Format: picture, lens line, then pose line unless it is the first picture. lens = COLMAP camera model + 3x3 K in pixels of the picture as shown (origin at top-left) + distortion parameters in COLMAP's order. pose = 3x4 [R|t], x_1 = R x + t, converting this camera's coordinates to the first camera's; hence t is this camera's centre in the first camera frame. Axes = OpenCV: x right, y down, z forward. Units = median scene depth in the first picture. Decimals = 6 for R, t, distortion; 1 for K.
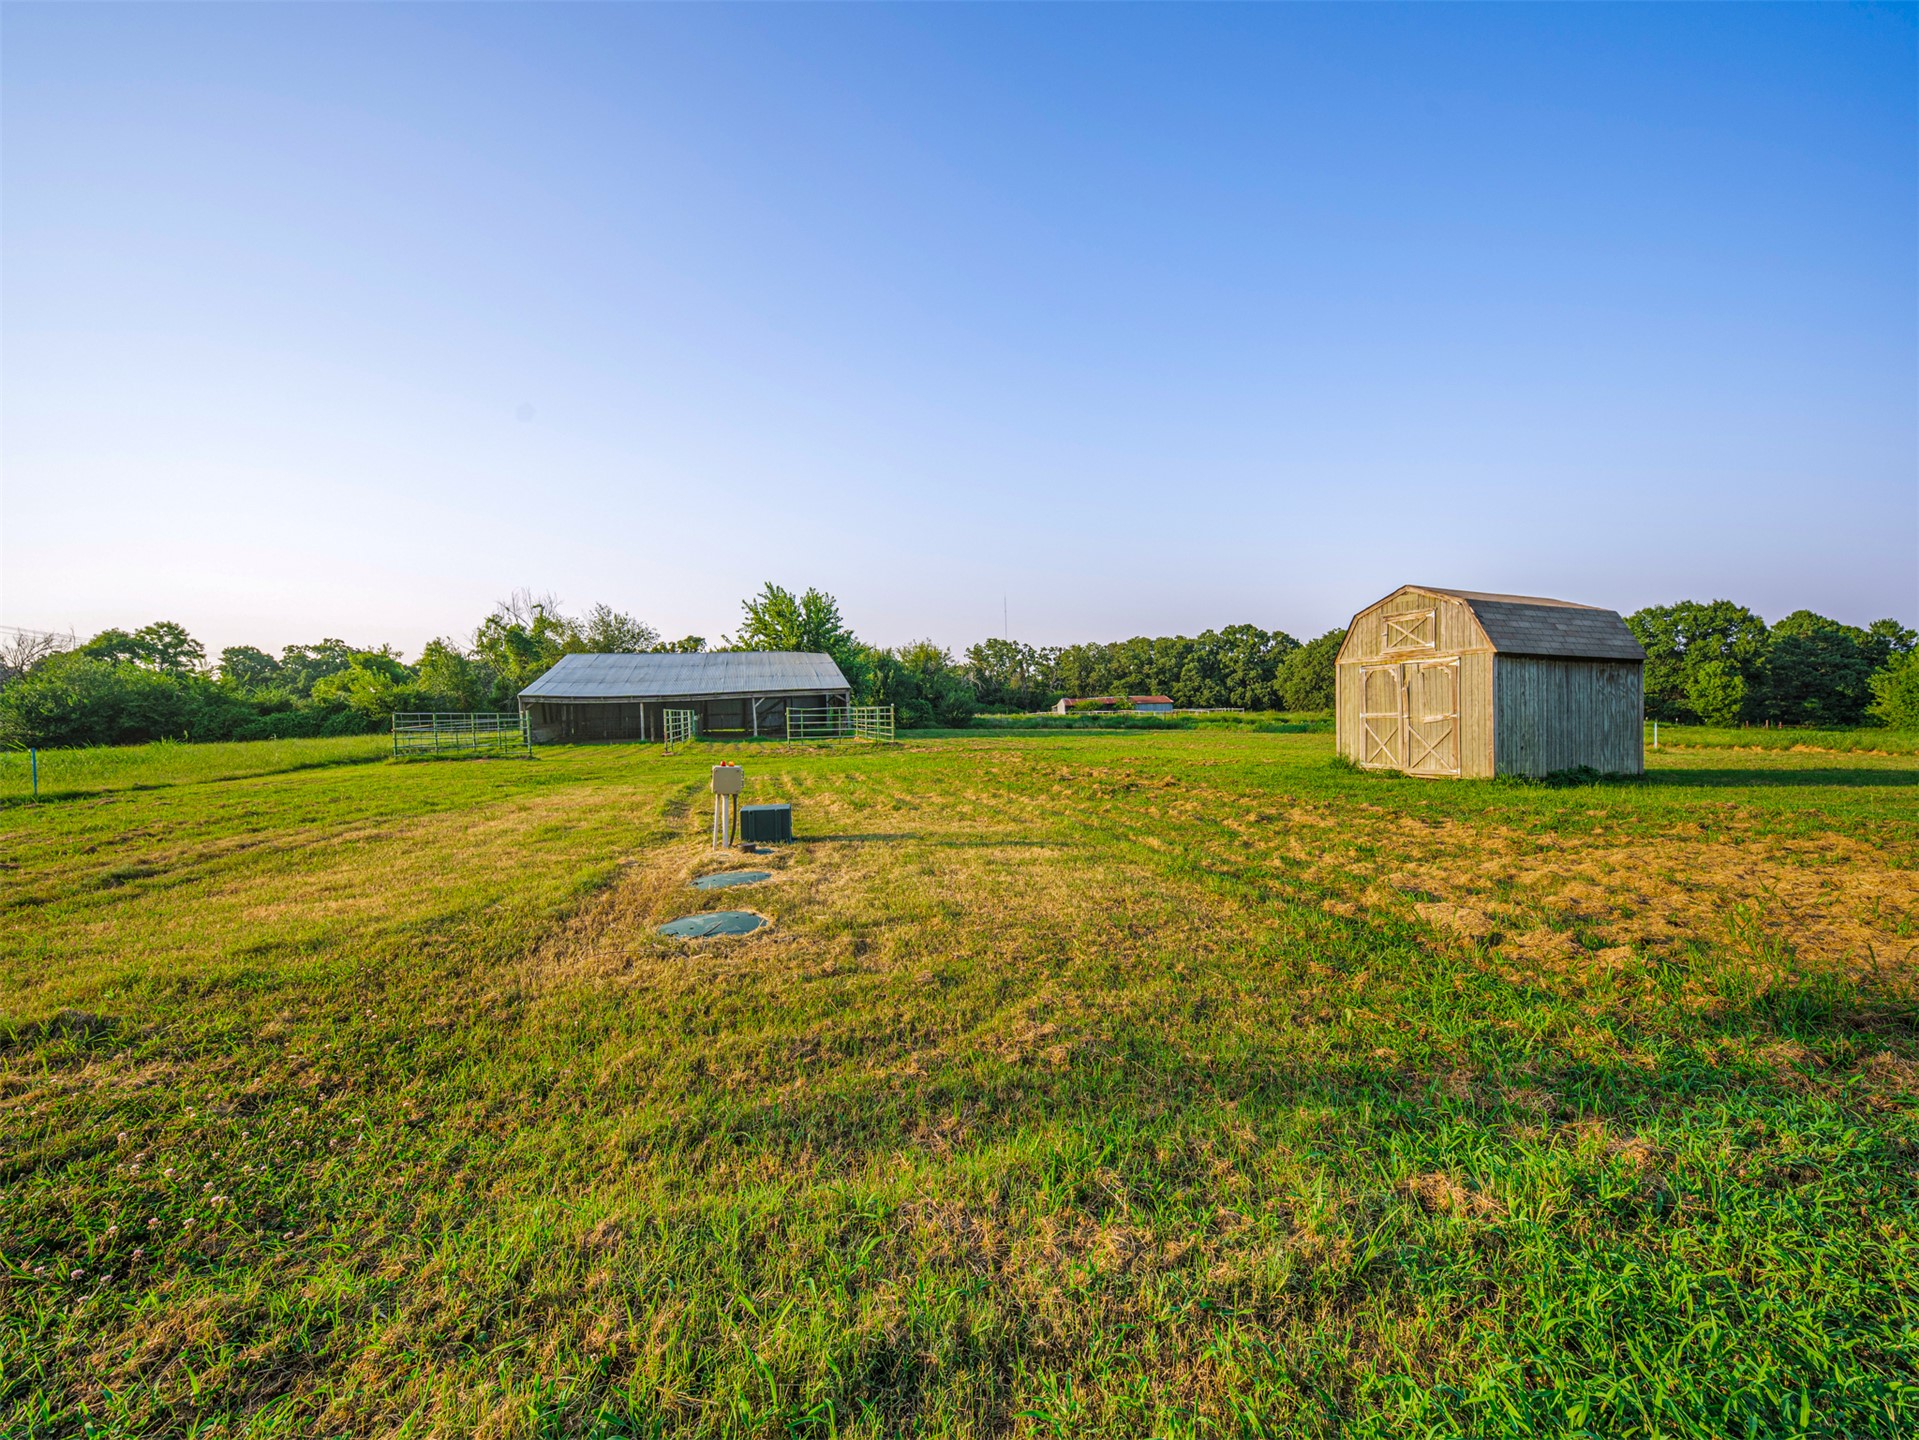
lens RADIAL K [[750.6, 0, 956.3], [0, 750.6, 722.0], [0, 0, 1]] dist [0.000279, -0.006019]
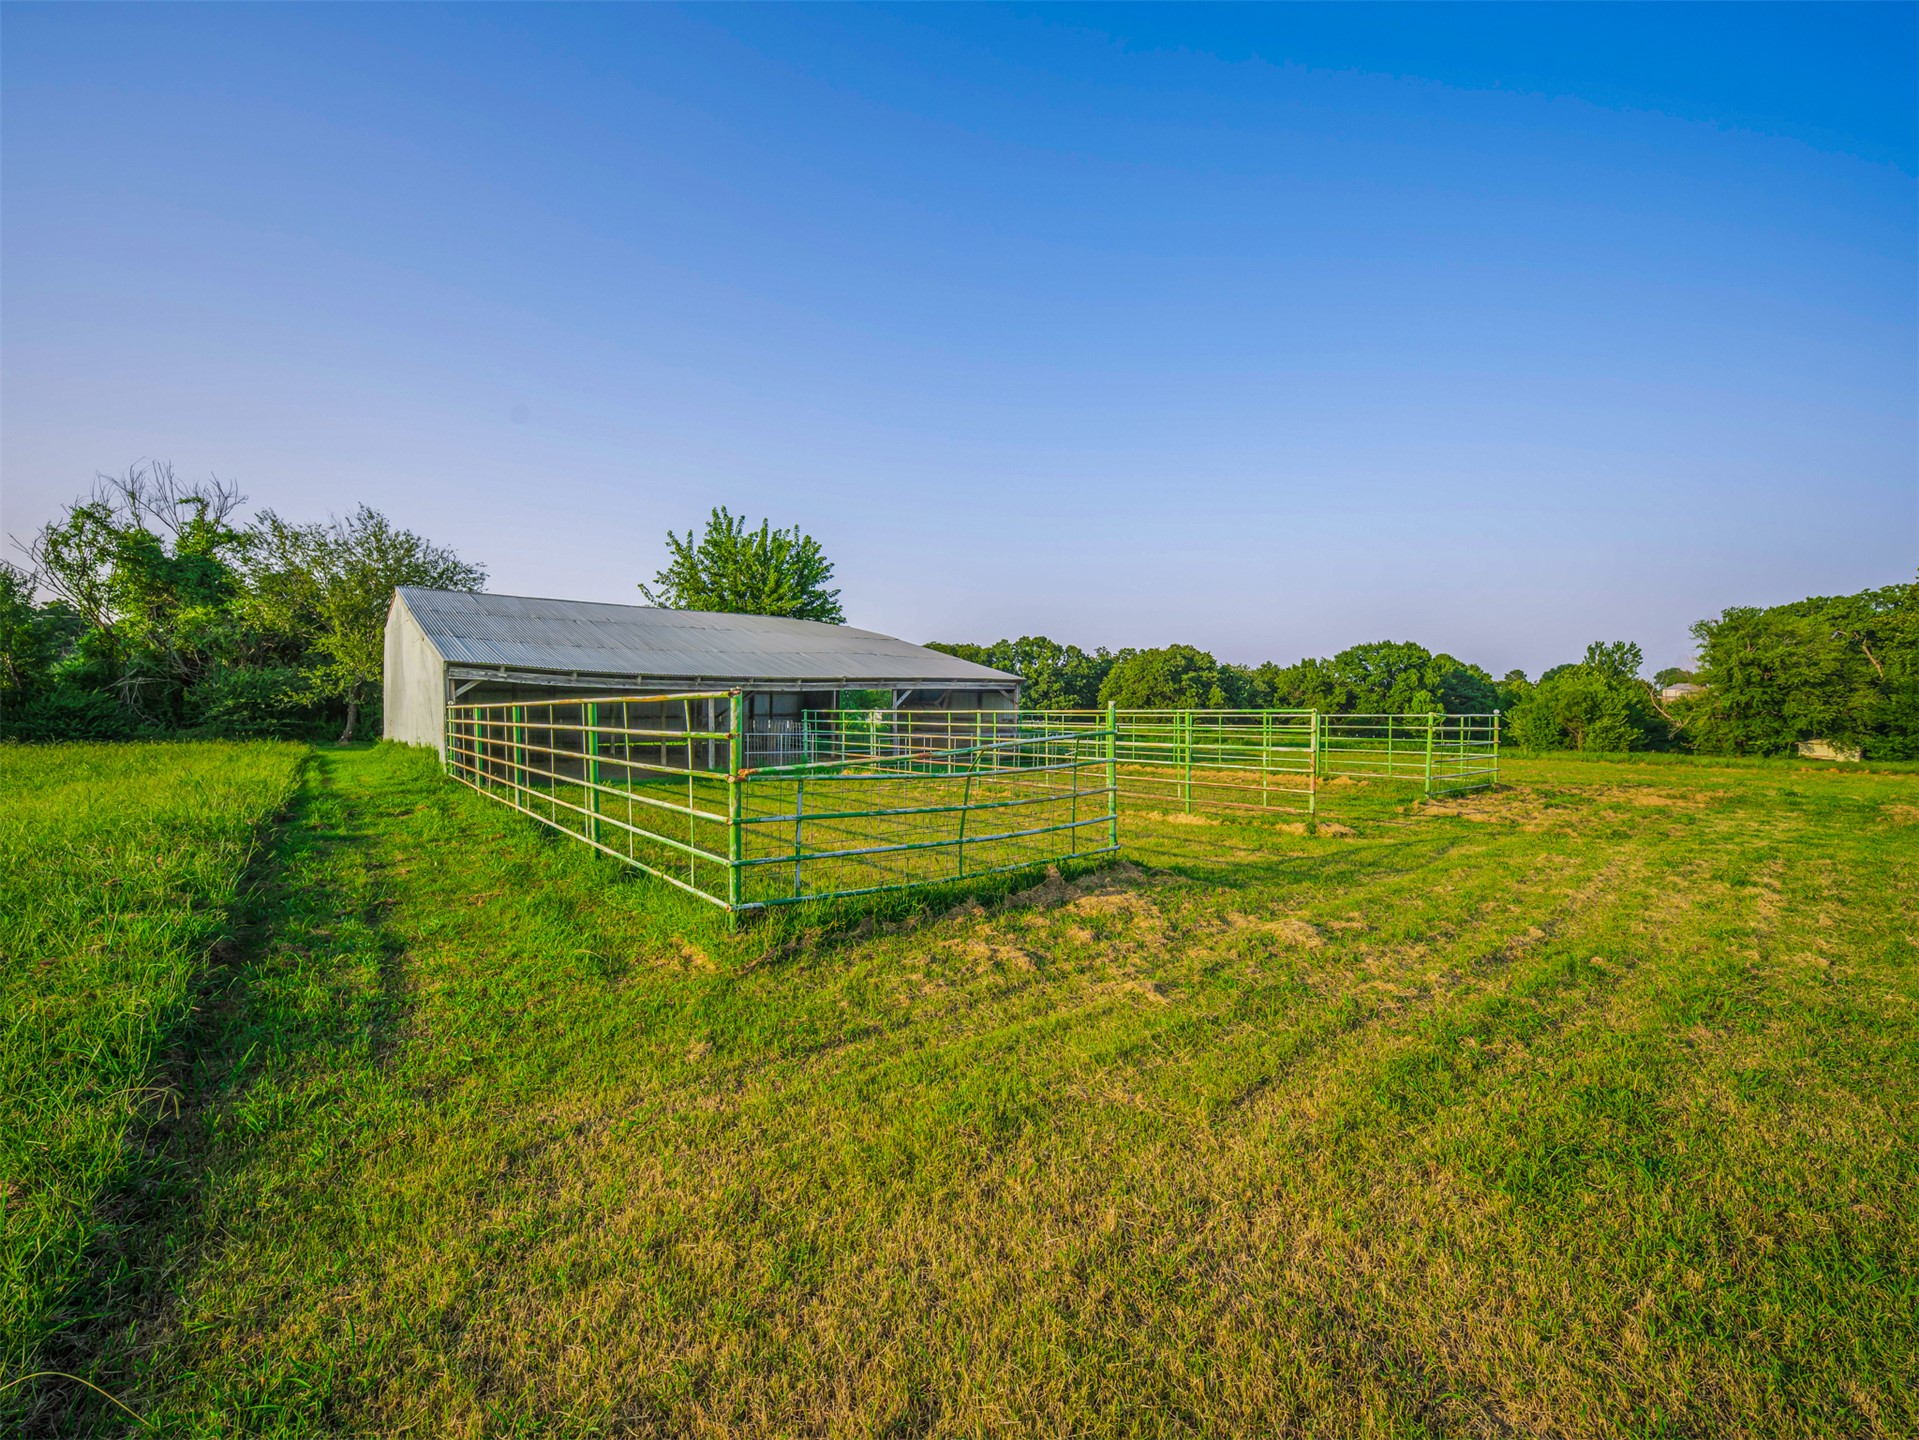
lens RADIAL K [[750.6, 0, 956.3], [0, 750.6, 722.0], [0, 0, 1]] dist [0.000279, -0.006019]
pose [[0.905957, 0.019764, 0.422908, -0.167139], [-0.014804, 0.999778, -0.015010, -0.000278], [-0.423111, 0.007338, 0.906048, 0.174461]]
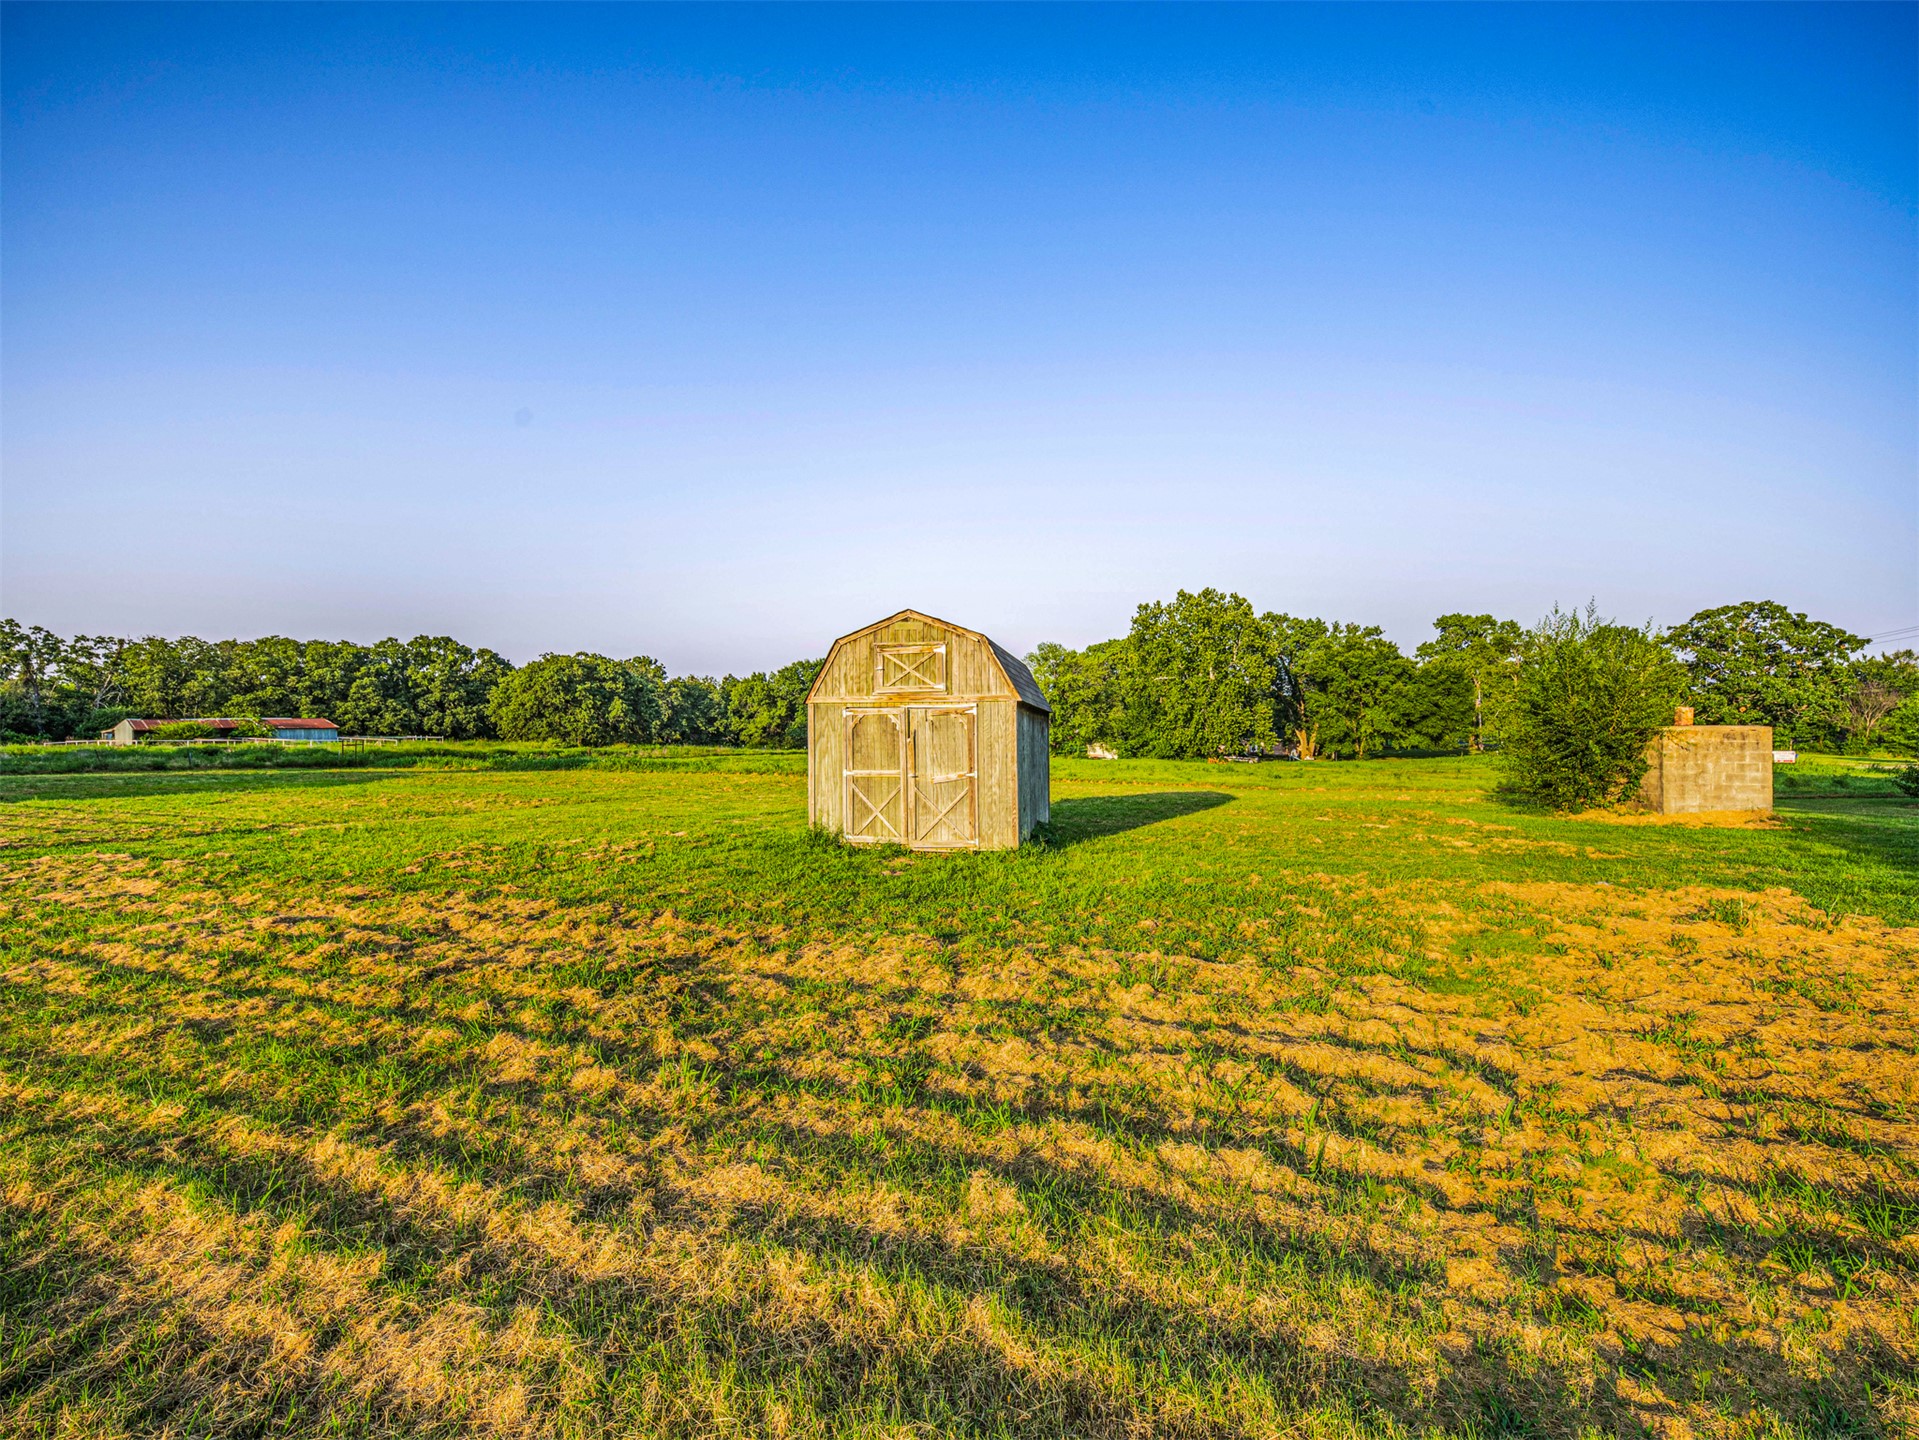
lens RADIAL K [[750.6, 0, 956.3], [0, 750.6, 722.0], [0, 0, 1]] dist [0.000279, -0.006019]
pose [[0.543935, 0.023051, 0.838810, -0.005332], [0.005894, 0.999493, -0.031289, -0.005509], [-0.839106, 0.021963, 0.543524, 0.076589]]
